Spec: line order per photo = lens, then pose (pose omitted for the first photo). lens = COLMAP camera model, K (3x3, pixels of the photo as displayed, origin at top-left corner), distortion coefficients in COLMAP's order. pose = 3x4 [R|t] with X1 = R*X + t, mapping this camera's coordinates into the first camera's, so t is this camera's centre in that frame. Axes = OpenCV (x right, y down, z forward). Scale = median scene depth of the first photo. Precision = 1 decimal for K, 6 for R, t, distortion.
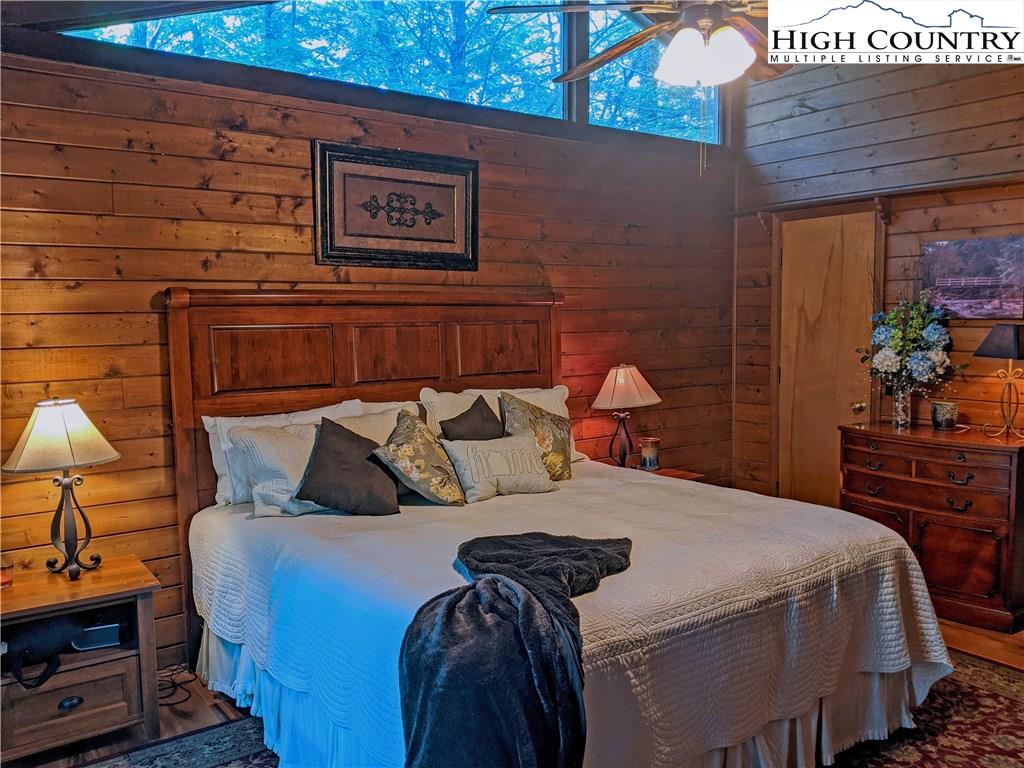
lens RADIAL K [[814.6, 0, 512.3], [0, 814.6, 383.5], [0, 0, 1]] dist [0.060259, -0.100956]
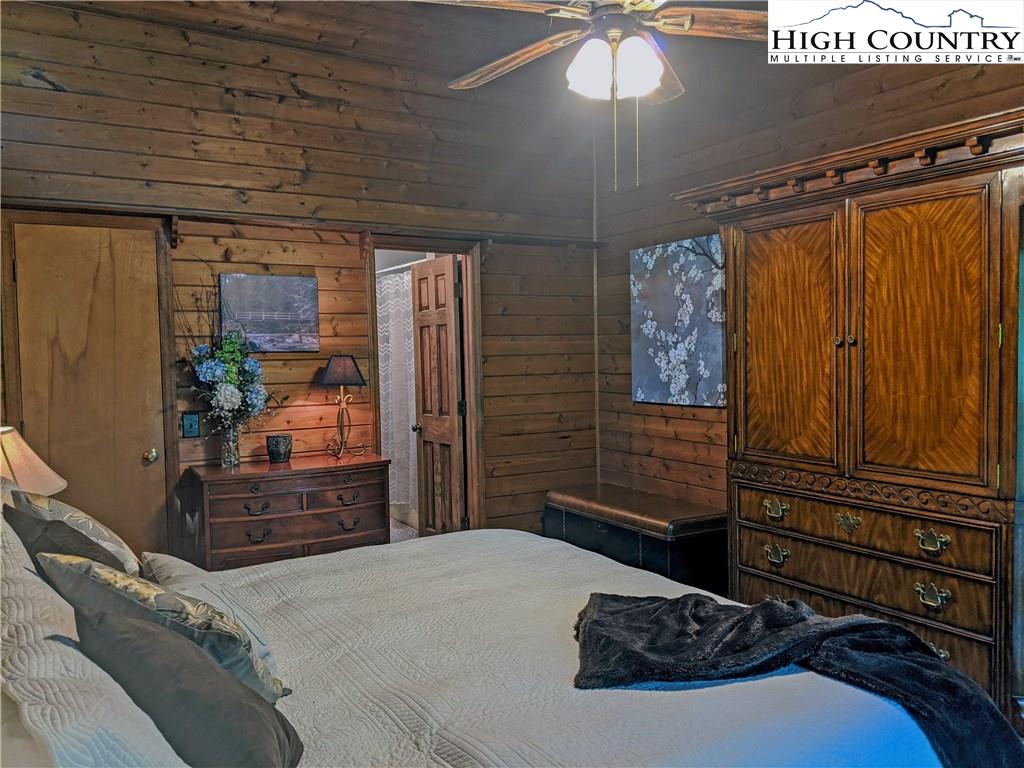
lens RADIAL K [[814.6, 0, 512.7], [0, 814.6, 384.6], [0, 0, 1]] dist [0.060259, -0.100956]
pose [[0.109123, -0.030397, 0.993563, -0.411878], [0.099478, 0.994848, 0.019511, -0.027435], [-0.989038, 0.096709, 0.111585, 0.572953]]
